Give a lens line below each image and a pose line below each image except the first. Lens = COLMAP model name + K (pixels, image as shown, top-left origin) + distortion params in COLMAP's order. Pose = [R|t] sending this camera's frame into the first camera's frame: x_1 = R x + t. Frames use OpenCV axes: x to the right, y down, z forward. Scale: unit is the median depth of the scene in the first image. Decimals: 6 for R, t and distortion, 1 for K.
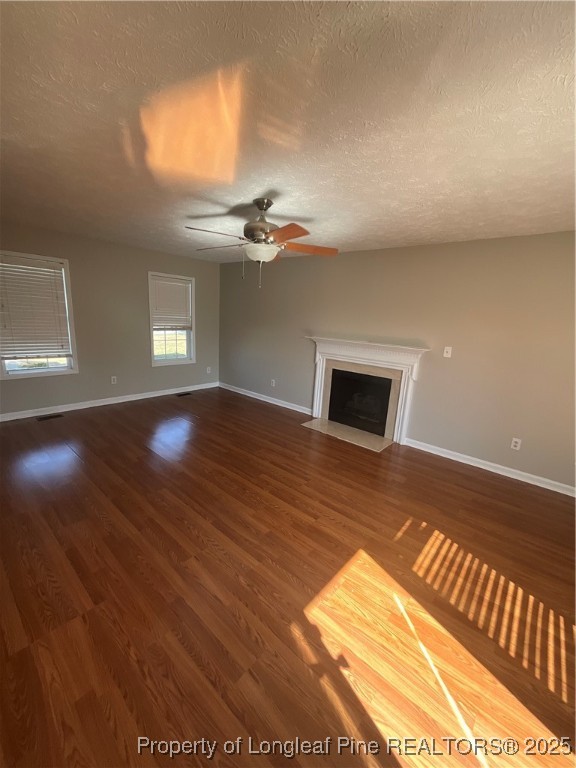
lens RADIAL K [[311.3, 0, 288.1], [0, 311.3, 383.9], [0, 0, 1]] dist [-0.000258, -0.001077]
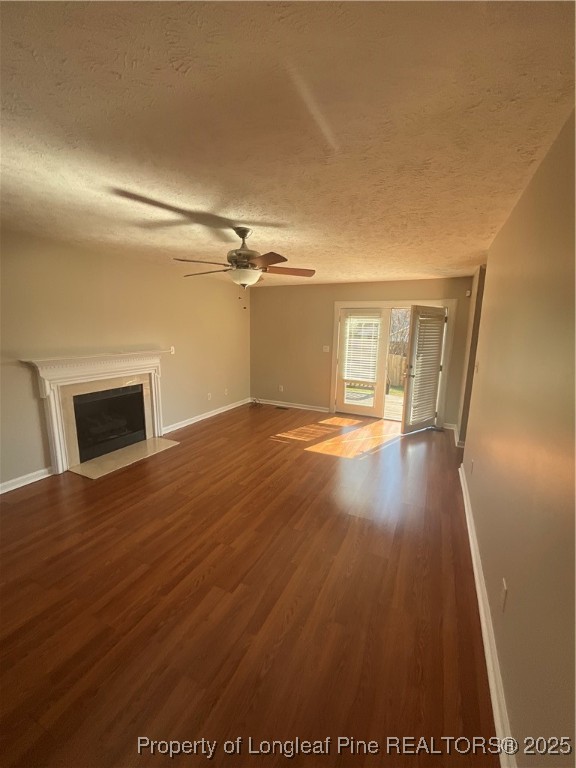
lens RADIAL K [[311.3, 0, 289.4], [0, 311.3, 382.9], [0, 0, 1]] dist [-0.000258, -0.001077]
pose [[-0.263831, -0.226996, 0.937479, -0.992905], [0.176133, 0.944236, 0.278200, -0.282585], [-0.948351, 0.238519, -0.209137, 0.942022]]
